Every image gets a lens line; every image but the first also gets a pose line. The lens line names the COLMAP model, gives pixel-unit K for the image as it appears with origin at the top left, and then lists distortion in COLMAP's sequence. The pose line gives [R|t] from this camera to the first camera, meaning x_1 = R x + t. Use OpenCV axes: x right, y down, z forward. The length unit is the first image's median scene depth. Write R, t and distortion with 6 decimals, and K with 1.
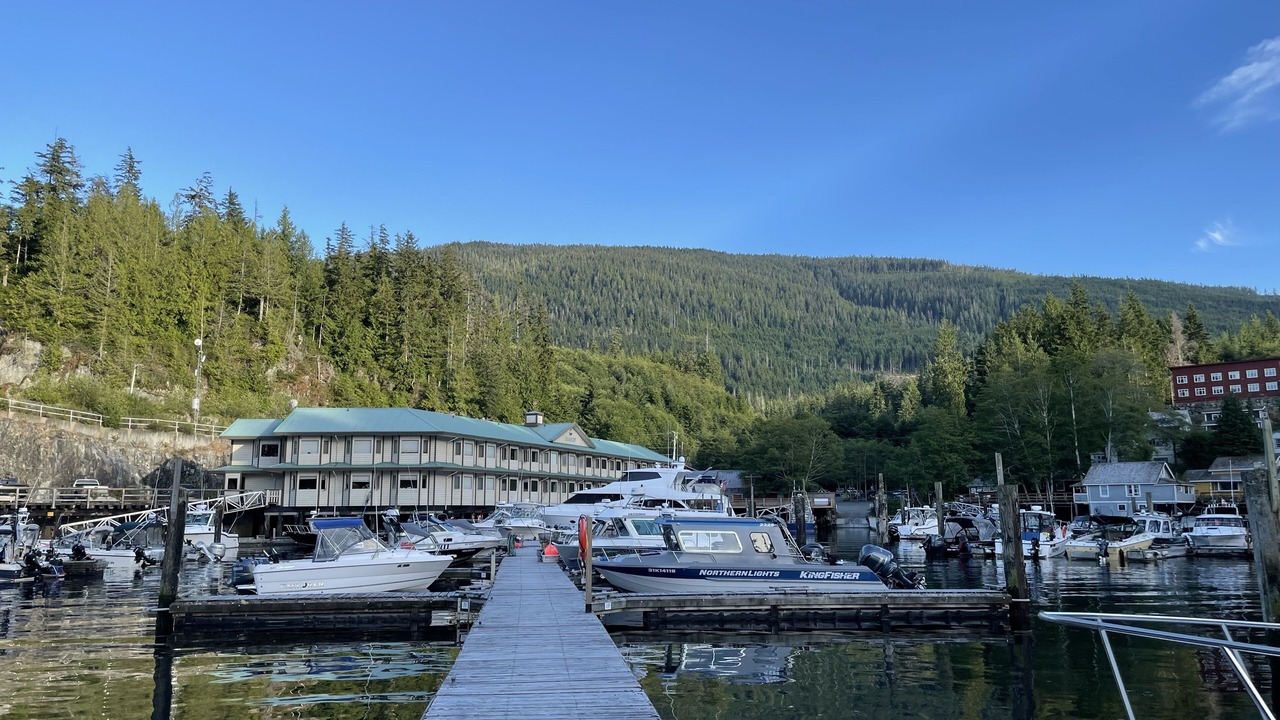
lens RADIAL K [[1000.6, 0, 640.0], [0, 1000.6, 360.0], [0, 0, 1]] dist [0.110297, -0.286142]
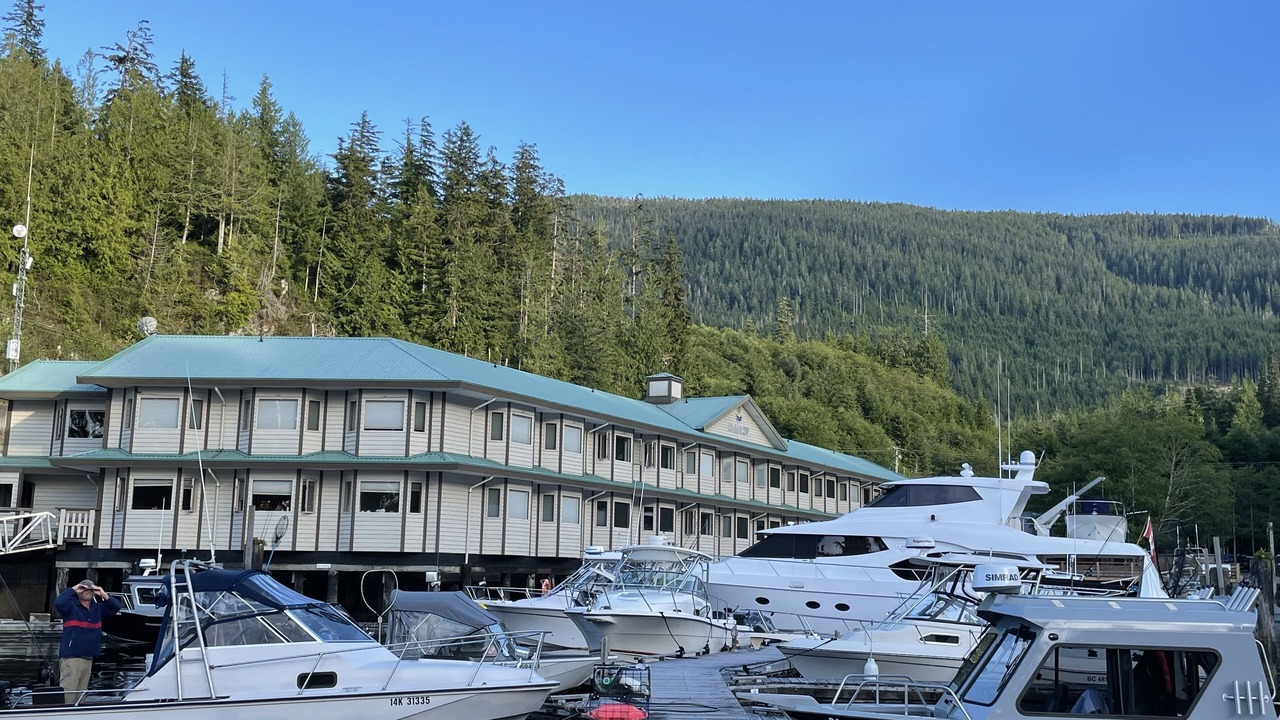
lens RADIAL K [[1368.8, 0, 640.0], [0, 1368.8, 360.0], [0, 0, 1]] dist [0.149329, -0.424236]
pose [[0.993108, 0.004422, -0.117116, -0.022338], [-0.005386, 0.999954, -0.007912, 0.029262], [0.117075, 0.008488, 0.993087, 0.188319]]
